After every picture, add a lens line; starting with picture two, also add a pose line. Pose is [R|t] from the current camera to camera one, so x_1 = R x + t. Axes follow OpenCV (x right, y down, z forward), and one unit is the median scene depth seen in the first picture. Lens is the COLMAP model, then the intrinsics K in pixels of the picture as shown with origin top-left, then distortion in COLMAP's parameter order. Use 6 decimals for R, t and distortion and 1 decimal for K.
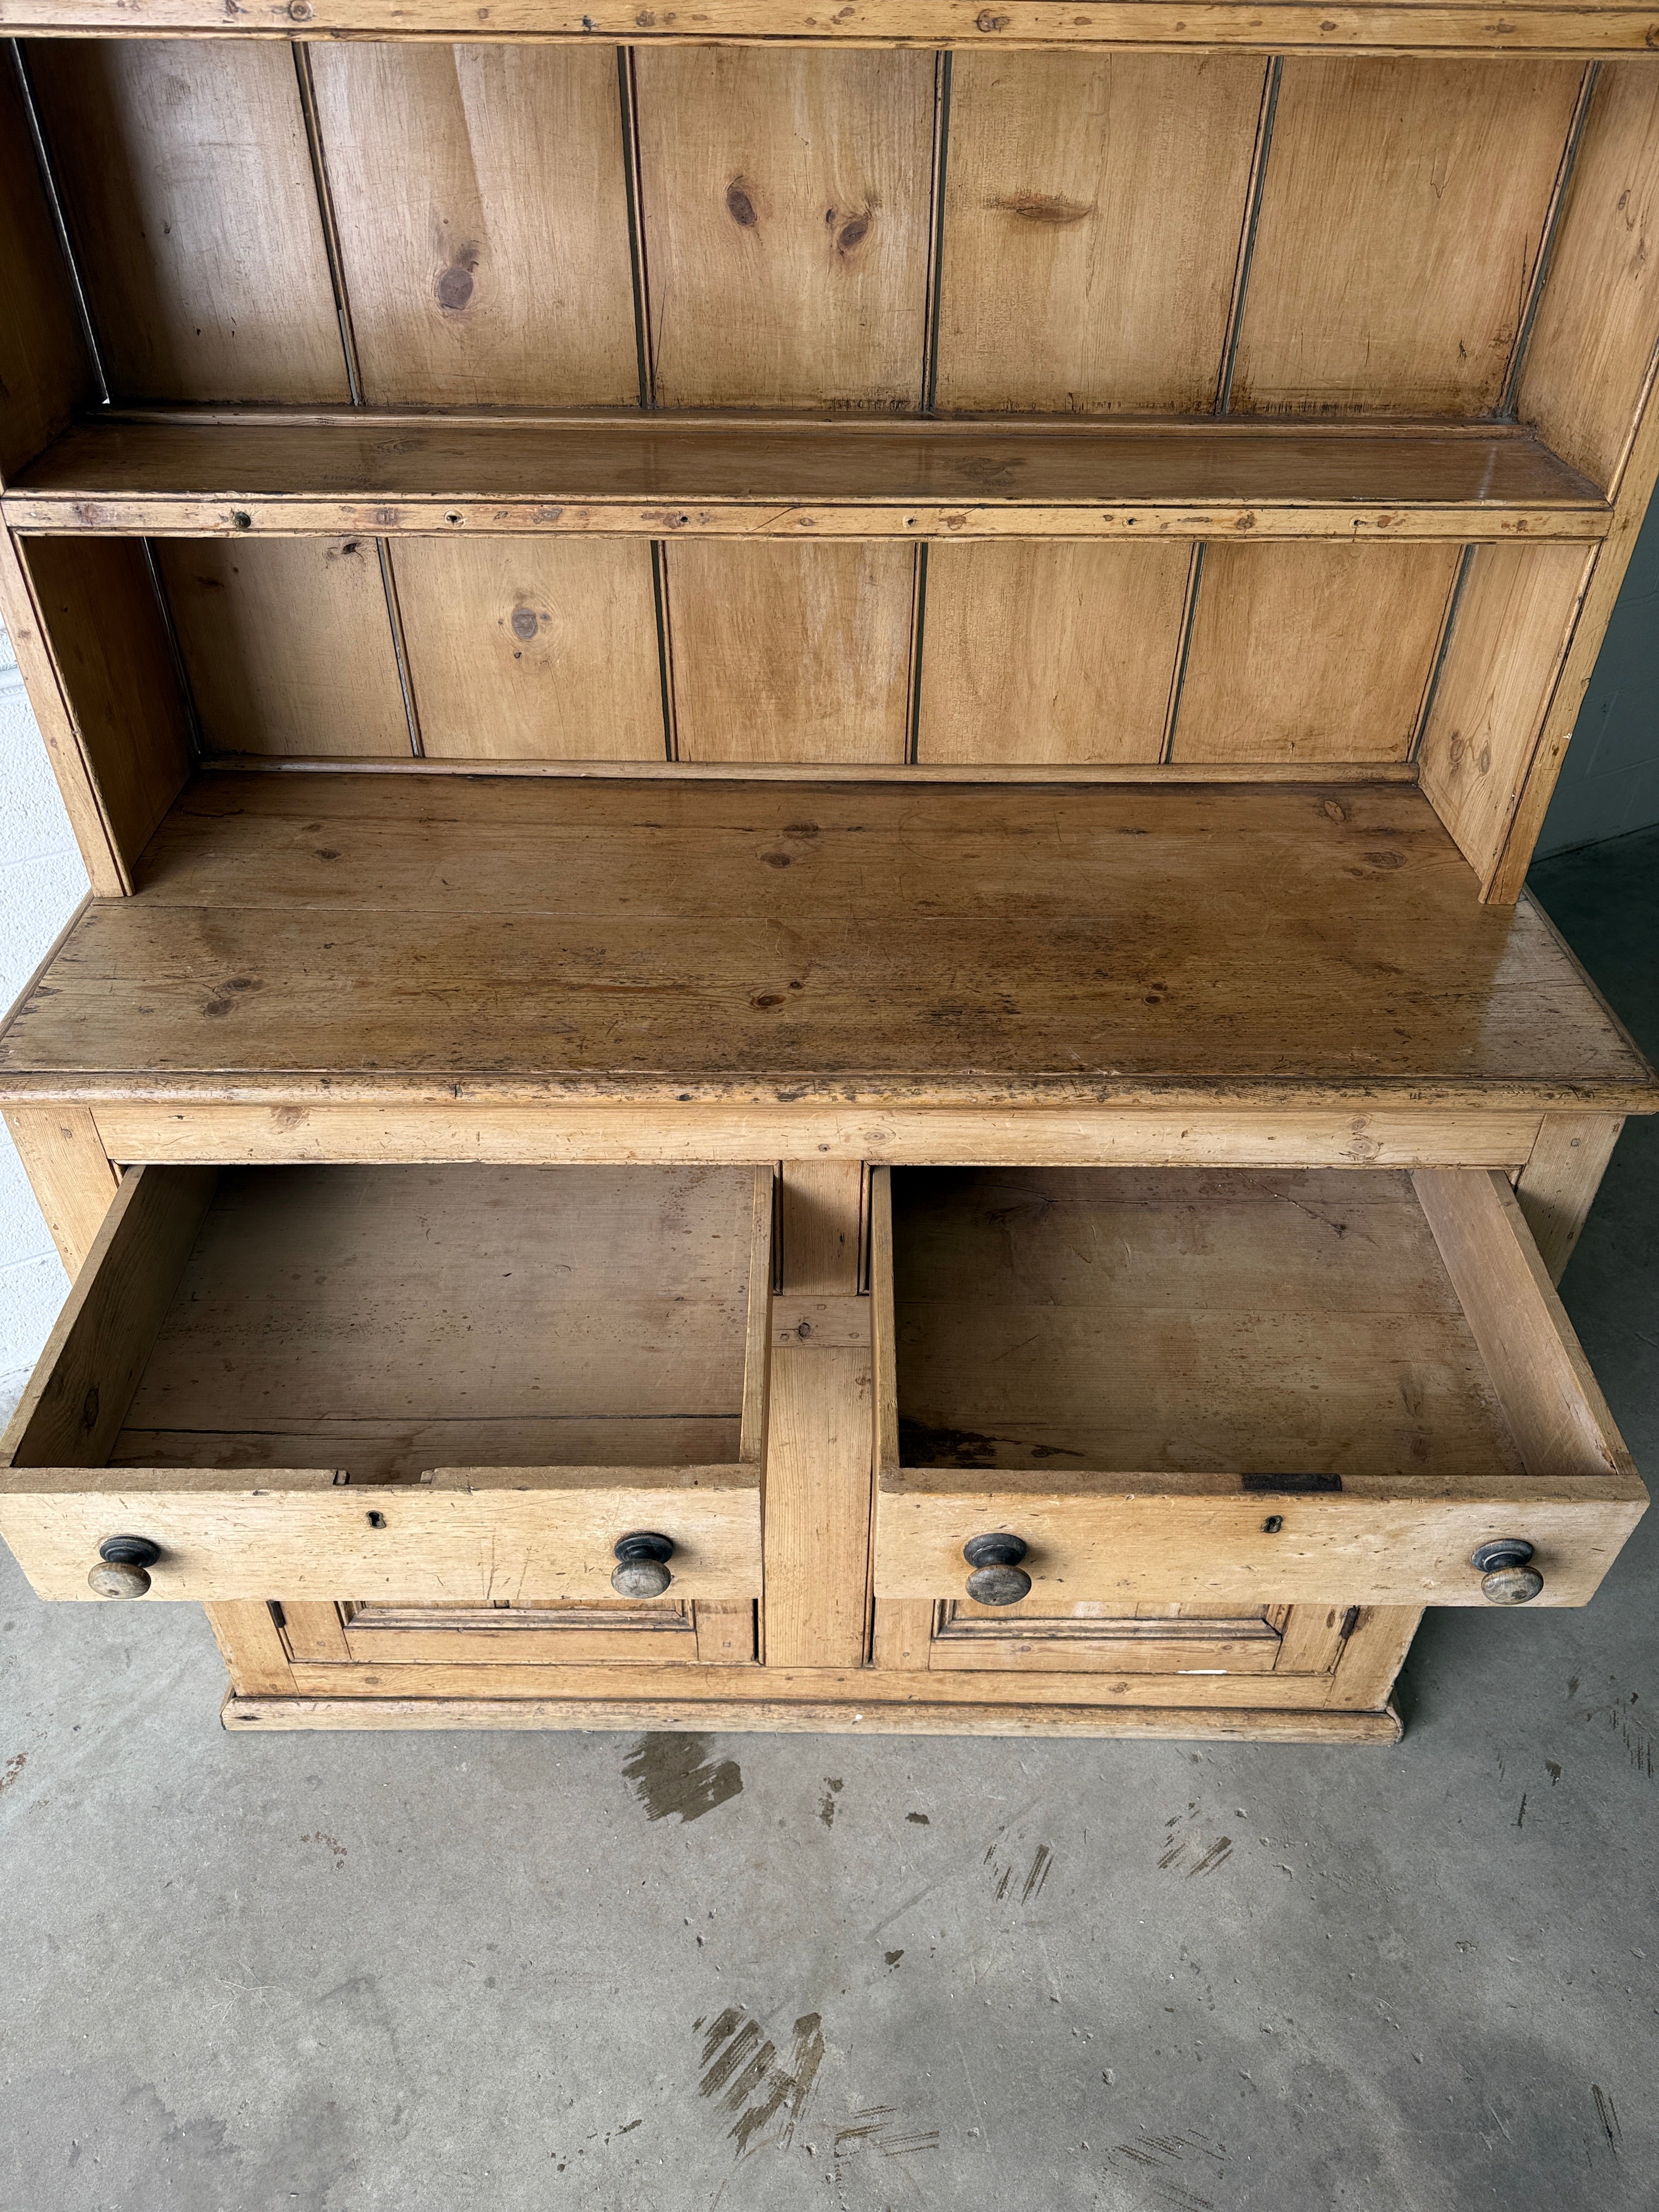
lens RADIAL K [[1557.4, 0, 835.0], [0, 1557.4, 1101.3], [0, 0, 1]] dist [0.055108, -0.067002]
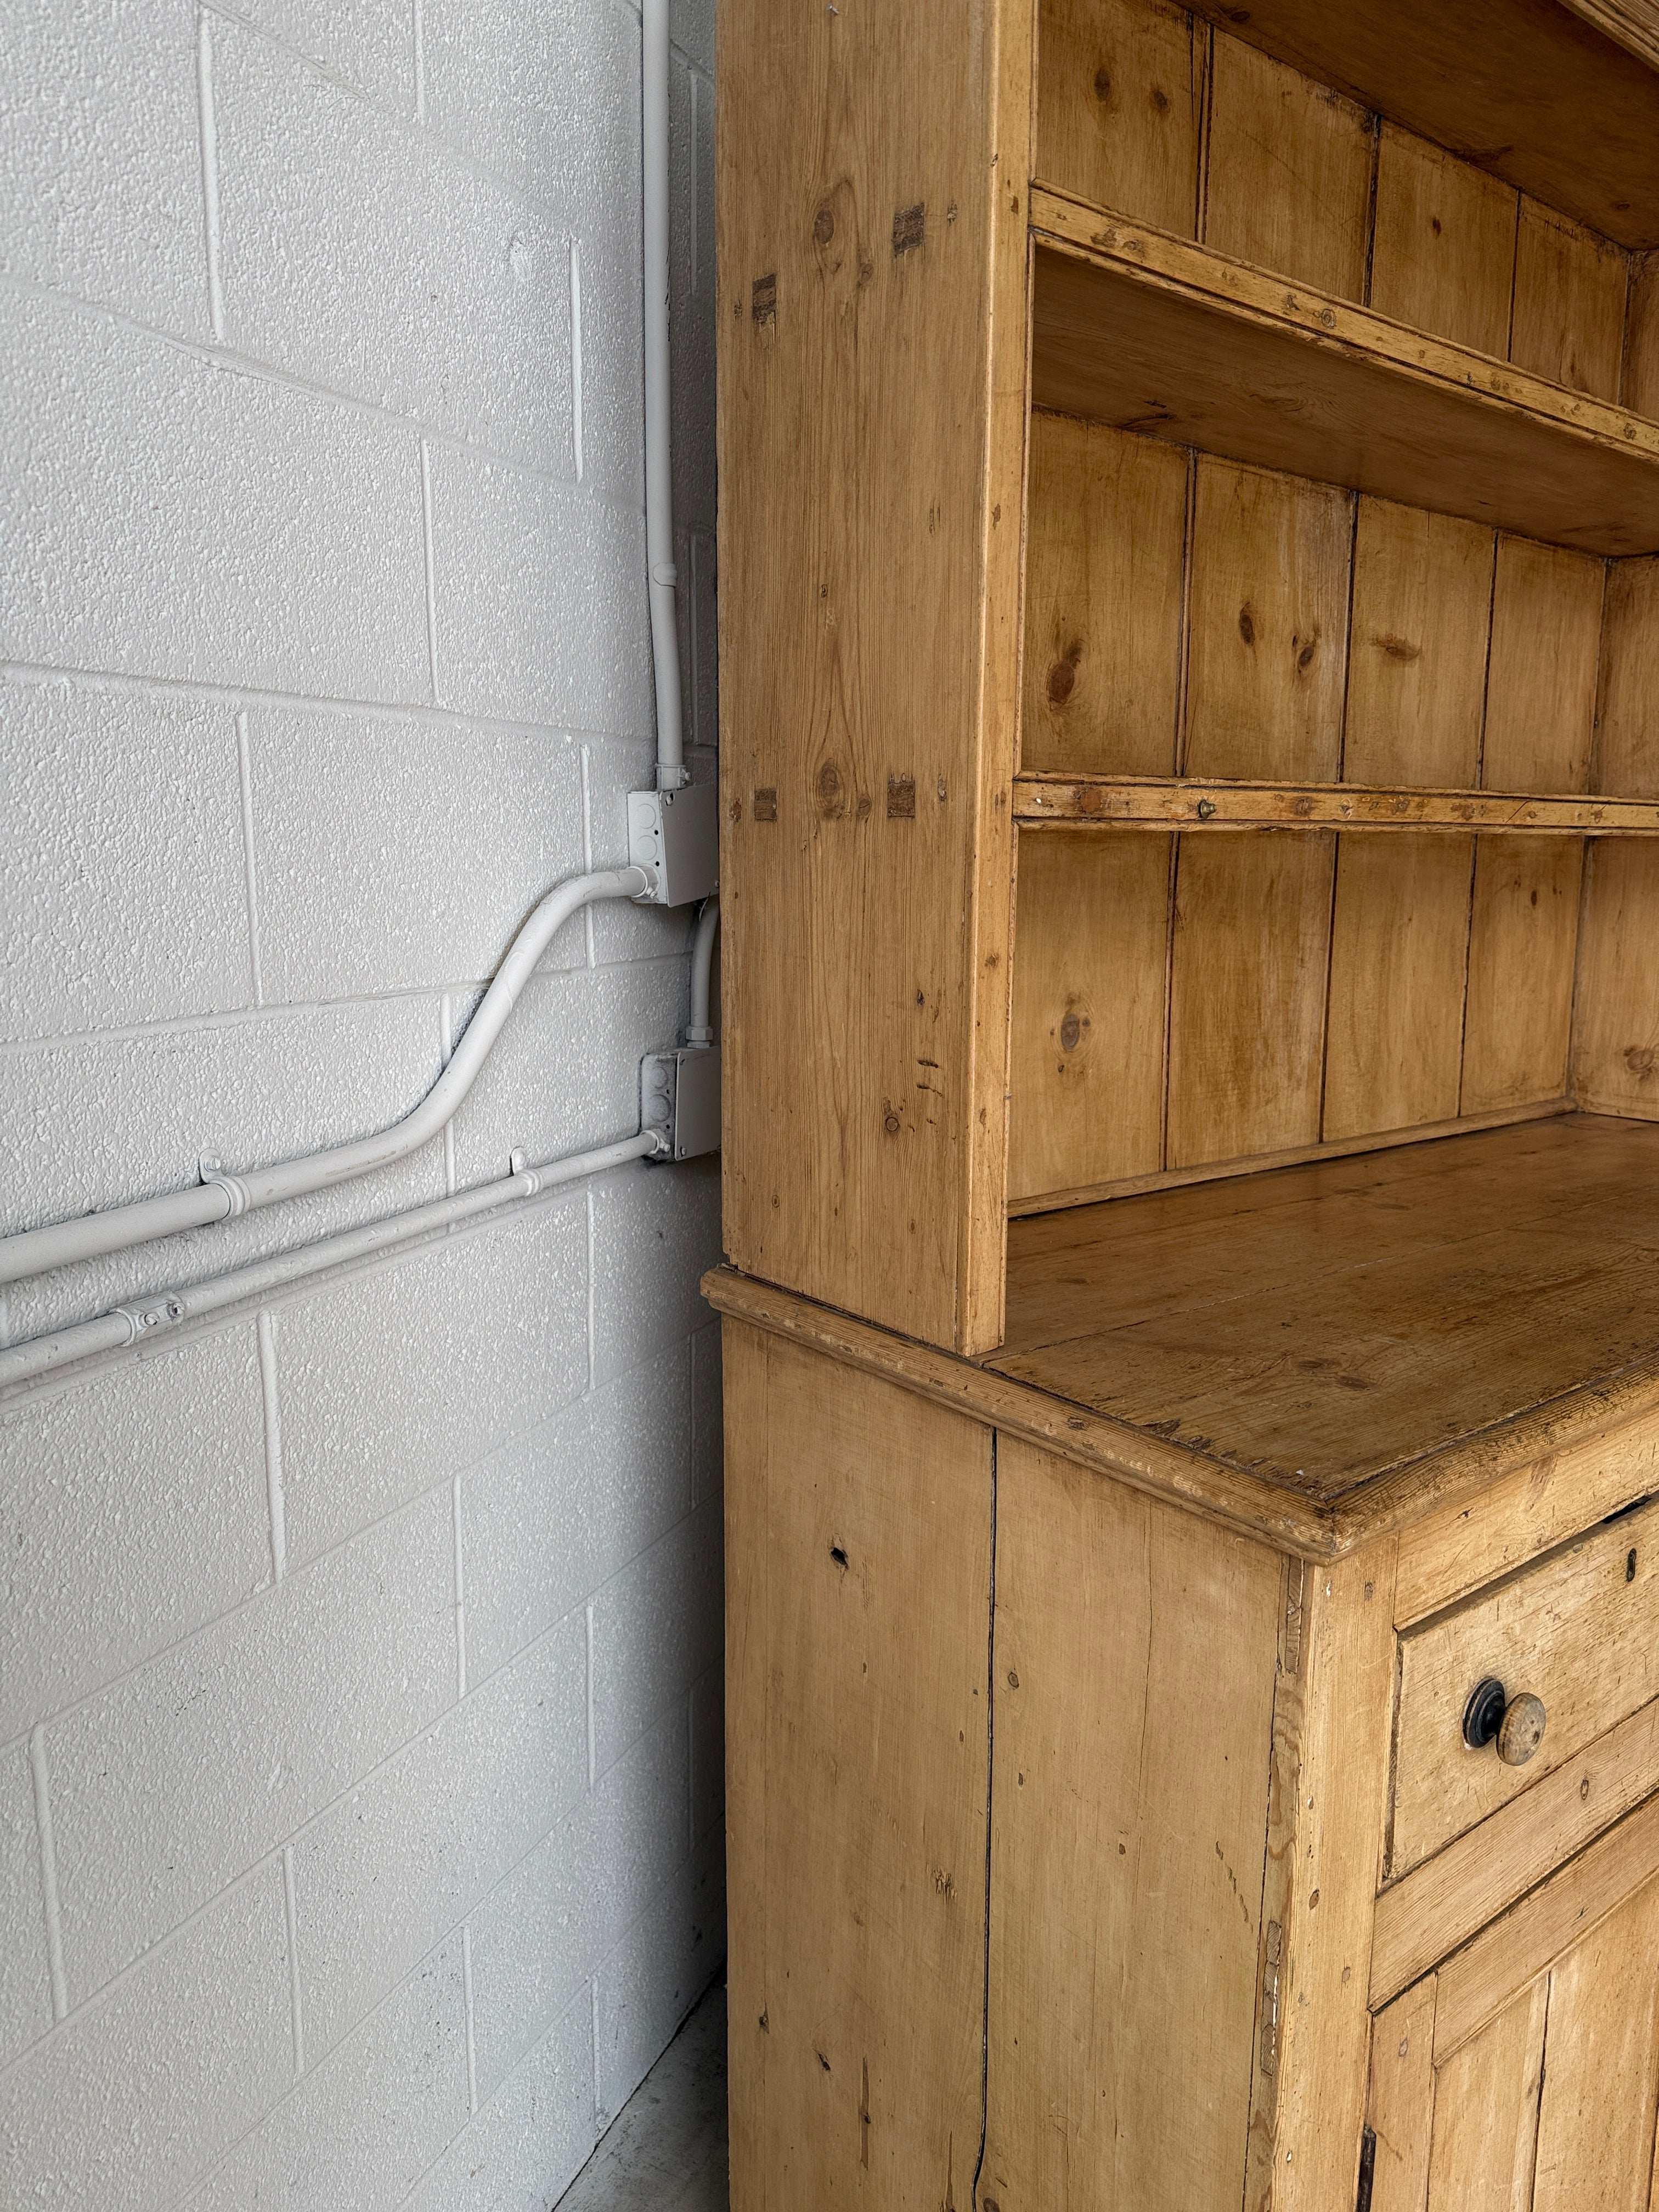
lens RADIAL K [[1557.4, 0, 826.3], [0, 1557.4, 1094.9], [0, 0, 1]] dist [0.055108, -0.067002]
pose [[0.791124, -0.105644, 0.602463, -0.892323], [0.387968, 0.848146, -0.360734, -0.005564], [-0.472868, 0.519122, 0.711975, 0.471232]]
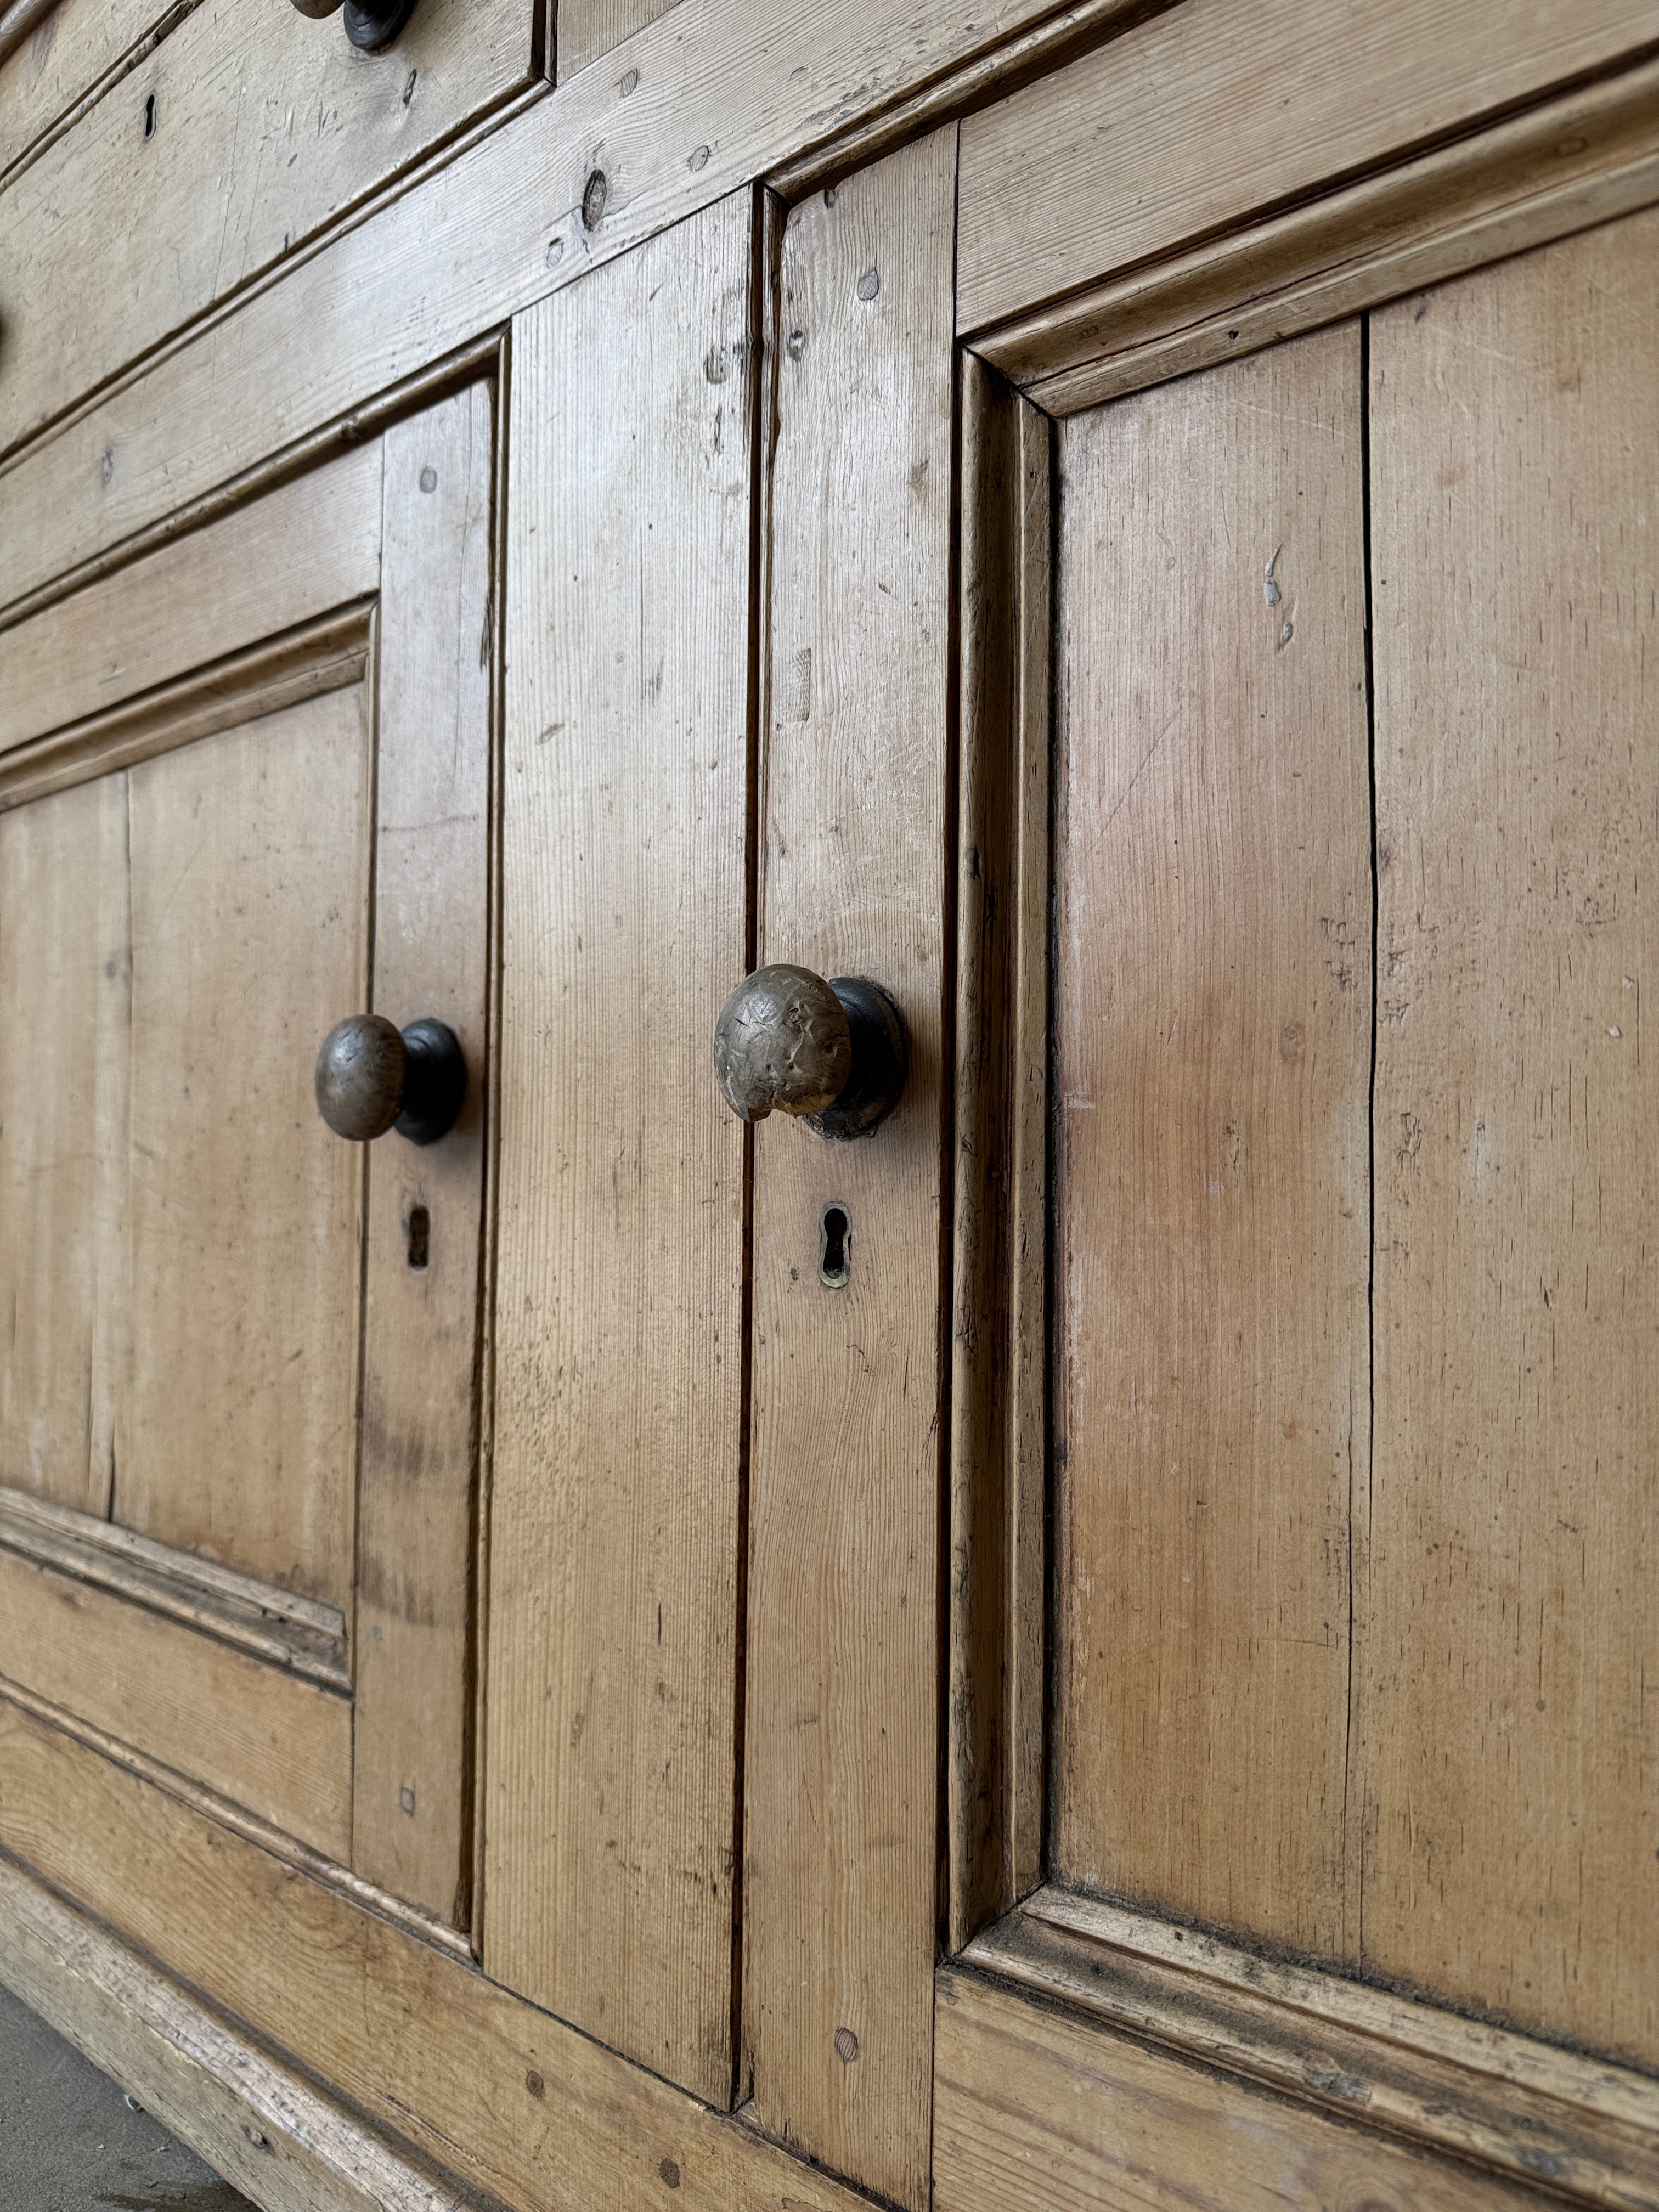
lens RADIAL K [[1583.0, 0, 836.8], [0, 1583.0, 1102.9], [0, 0, 1]] dist [-0.013396, -0.001147]
pose [[0.747640, -0.038071, -0.663012, 0.229288], [-0.409242, 0.759857, -0.505112, 0.431819], [0.523024, 0.648974, 0.552519, 0.939966]]
